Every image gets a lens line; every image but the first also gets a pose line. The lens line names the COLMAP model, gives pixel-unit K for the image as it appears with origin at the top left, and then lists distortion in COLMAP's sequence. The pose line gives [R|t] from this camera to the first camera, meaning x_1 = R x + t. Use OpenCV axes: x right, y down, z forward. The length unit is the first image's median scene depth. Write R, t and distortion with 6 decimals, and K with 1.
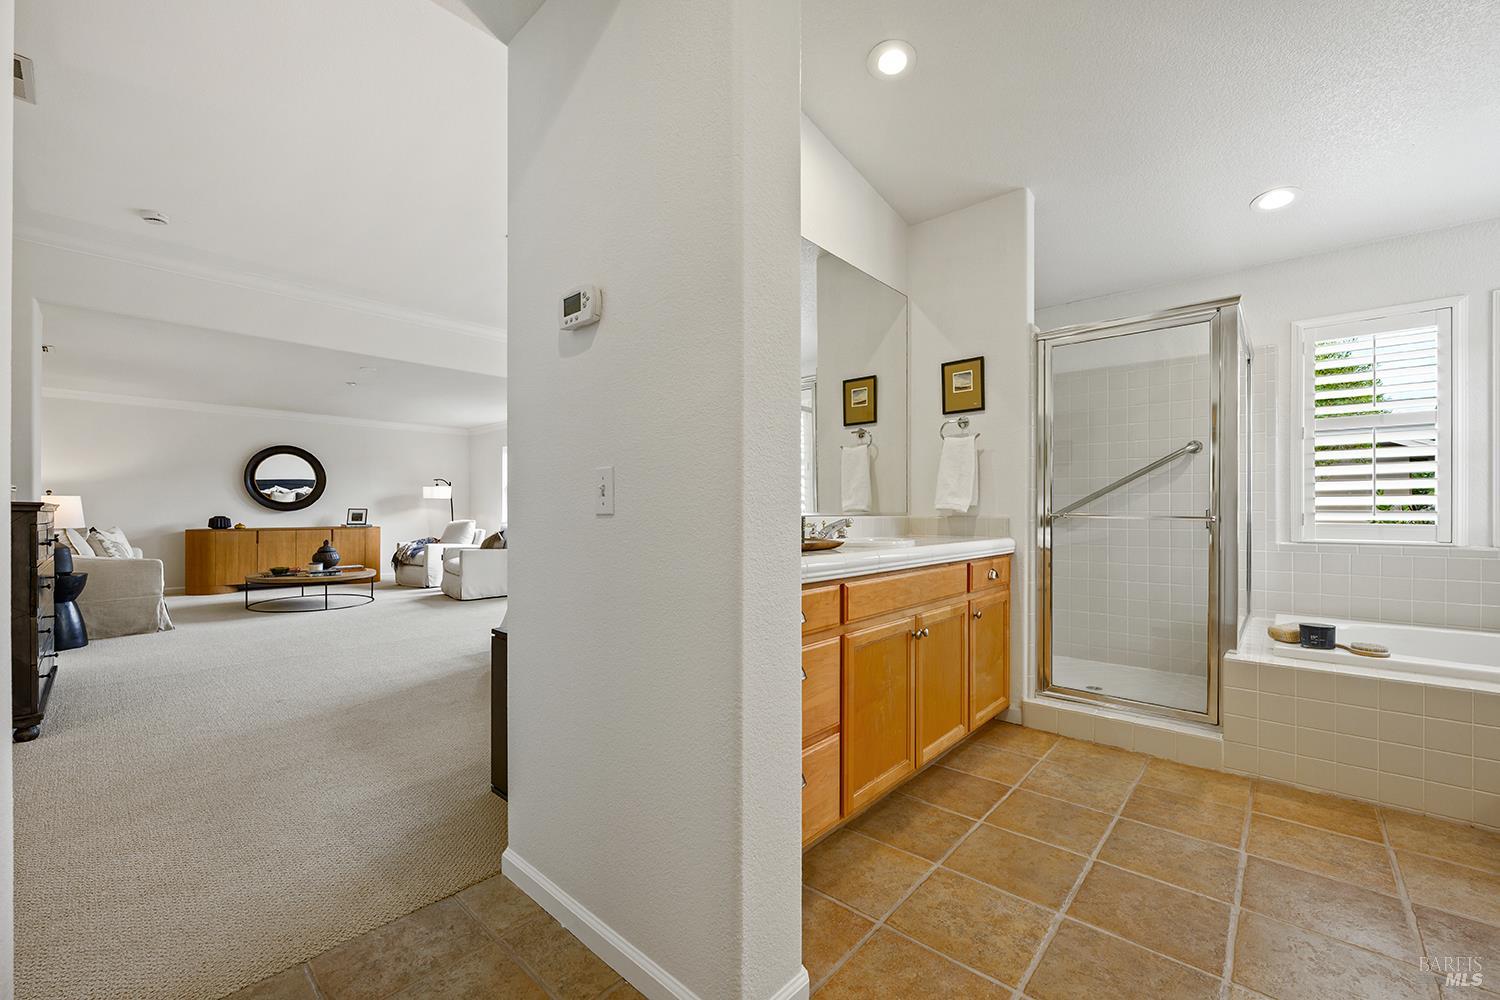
lens RADIAL K [[616.1, 0, 742.3], [0, 616.1, 510.8], [0, 0, 1]] dist [-0.002222, -0.000140]
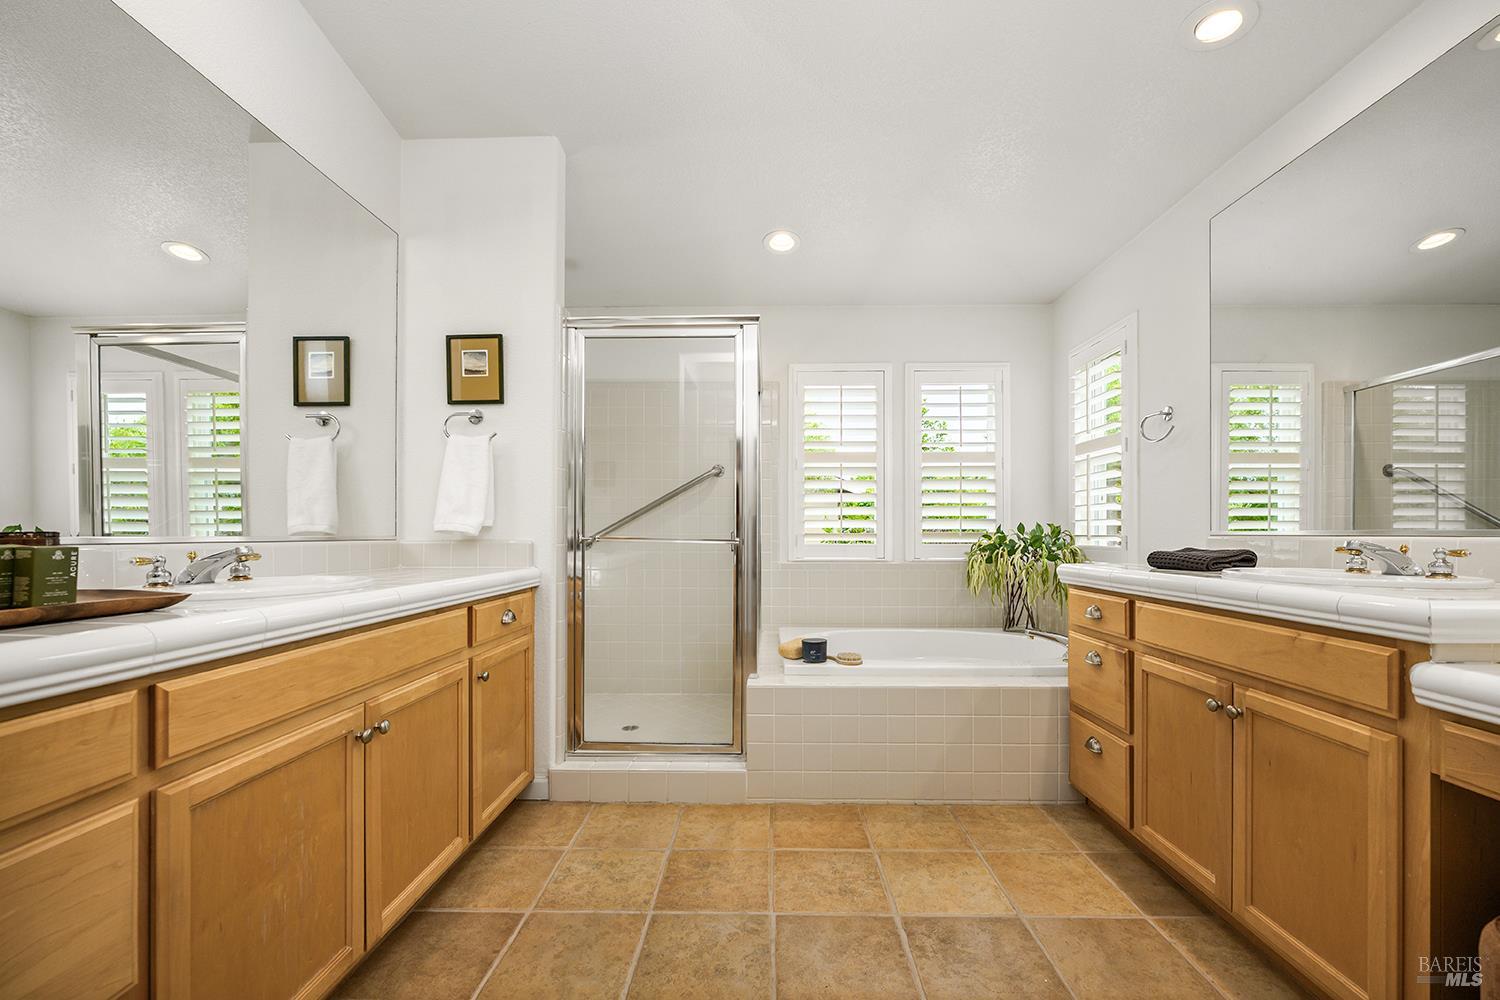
lens RADIAL K [[616.1, 0, 763.1], [0, 616.1, 537.6], [0, 0, 1]] dist [-0.002222, -0.000140]
pose [[0.751460, -0.005503, 0.659756, 0.184355], [-0.000479, 0.999960, 0.008887, -0.001804], [-0.659779, -0.006994, 0.751427, 0.288705]]
